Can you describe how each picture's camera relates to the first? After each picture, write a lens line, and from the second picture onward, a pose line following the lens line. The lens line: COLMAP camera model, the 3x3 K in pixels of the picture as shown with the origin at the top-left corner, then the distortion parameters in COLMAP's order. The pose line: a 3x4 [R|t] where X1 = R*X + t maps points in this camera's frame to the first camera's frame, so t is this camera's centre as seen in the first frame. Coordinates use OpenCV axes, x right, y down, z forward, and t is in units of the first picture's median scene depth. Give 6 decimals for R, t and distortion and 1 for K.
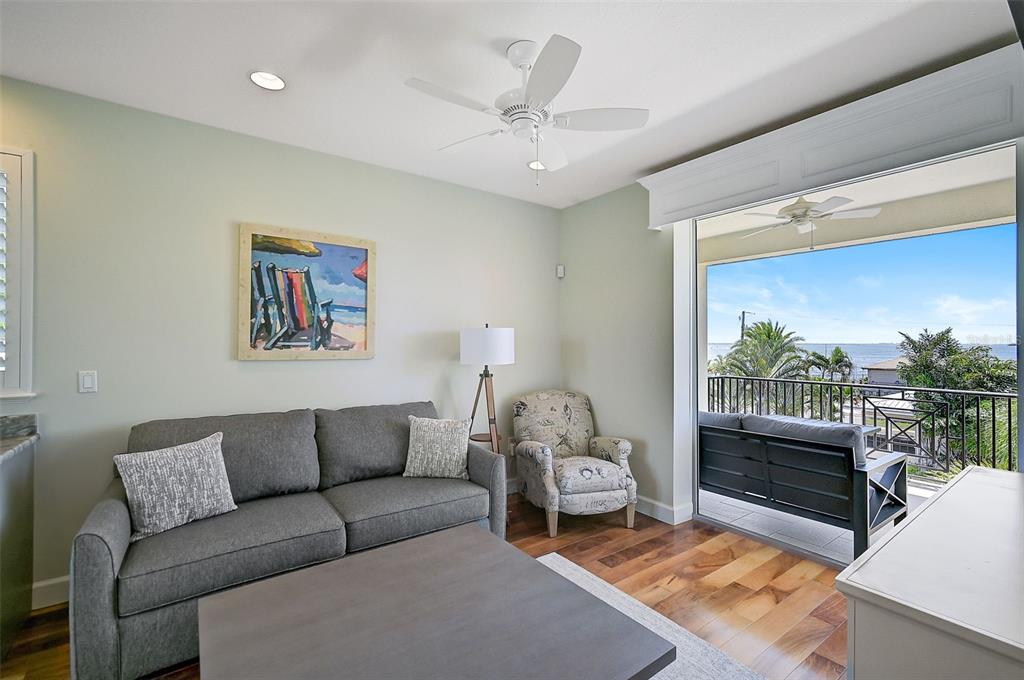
lens RADIAL K [[442.6, 0, 513.6], [0, 442.6, 339.4], [0, 0, 1]] dist [-0.006969, 0.005441]
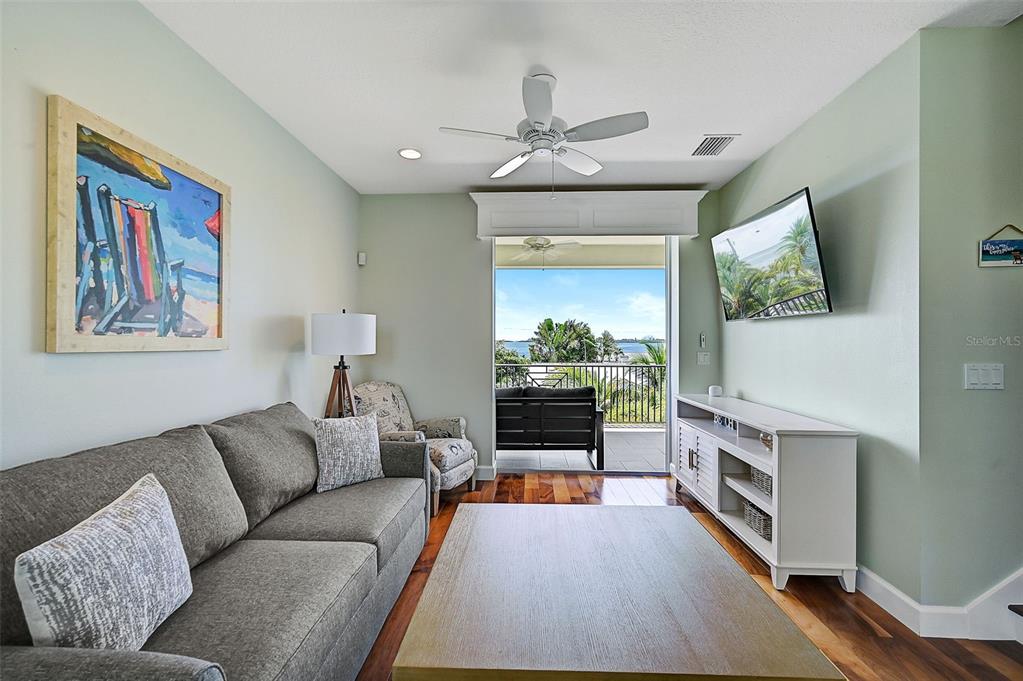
lens RADIAL K [[442.2, 0, 513.1], [0, 442.2, 339.9], [0, 0, 1]] dist [-0.006969, 0.005441]
pose [[0.617331, 0.000815, 0.786703, -0.658385], [-0.007416, 0.999961, 0.004783, 0.023060], [-0.786669, -0.008787, 0.617313, 0.219931]]
